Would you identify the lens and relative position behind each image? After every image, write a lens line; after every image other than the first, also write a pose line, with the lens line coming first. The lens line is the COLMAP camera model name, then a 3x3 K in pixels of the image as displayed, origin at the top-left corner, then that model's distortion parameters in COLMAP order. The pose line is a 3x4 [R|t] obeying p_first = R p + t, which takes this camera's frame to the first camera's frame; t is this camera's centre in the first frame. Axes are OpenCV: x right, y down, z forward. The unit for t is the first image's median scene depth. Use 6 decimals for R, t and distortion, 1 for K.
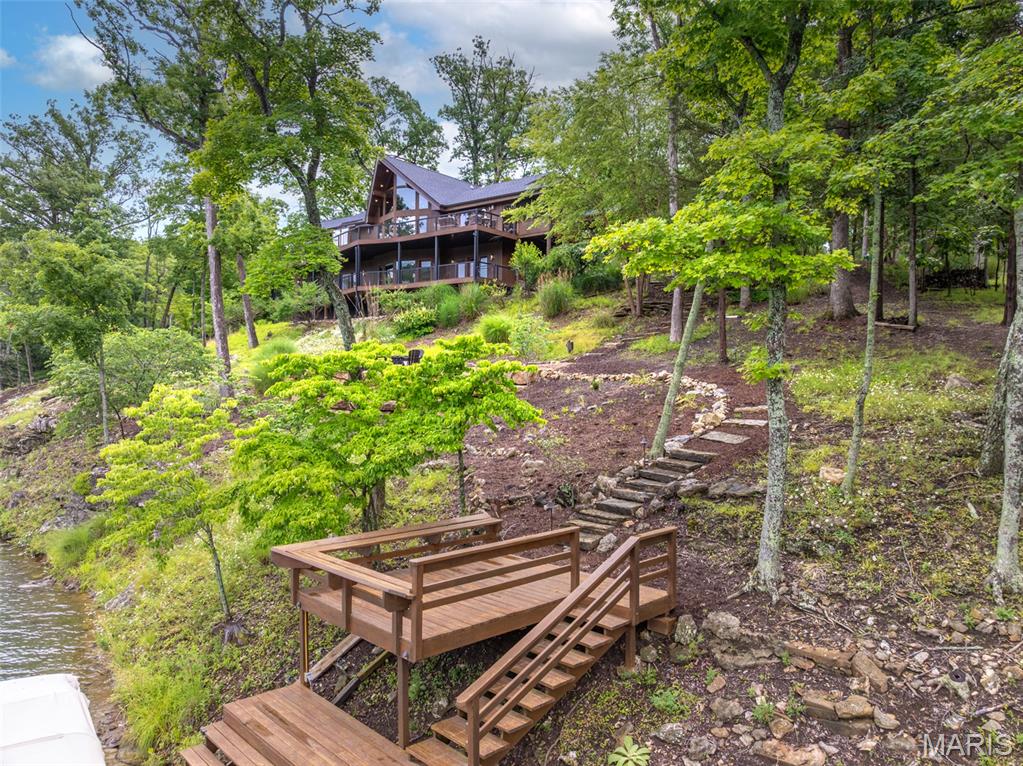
lens RADIAL K [[721.5, 0, 513.9], [0, 721.5, 383.6], [0, 0, 1]] dist [-0.039000, 0.007663]
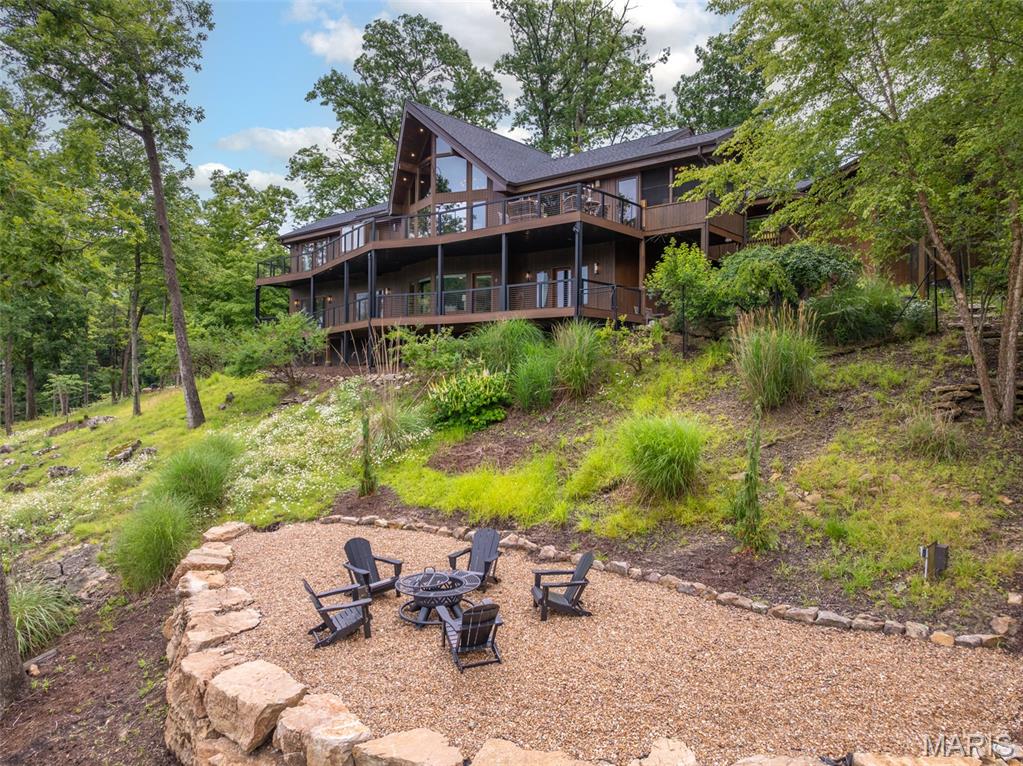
lens RADIAL K [[721.5, 0, 508.8], [0, 721.5, 380.9], [0, 0, 1]] dist [-0.039000, 0.007663]
pose [[0.997633, -0.000209, -0.068758, -0.056158], [0.000218, 1.000000, 0.000113, -0.076389], [0.068758, -0.000128, 0.997633, 0.373454]]
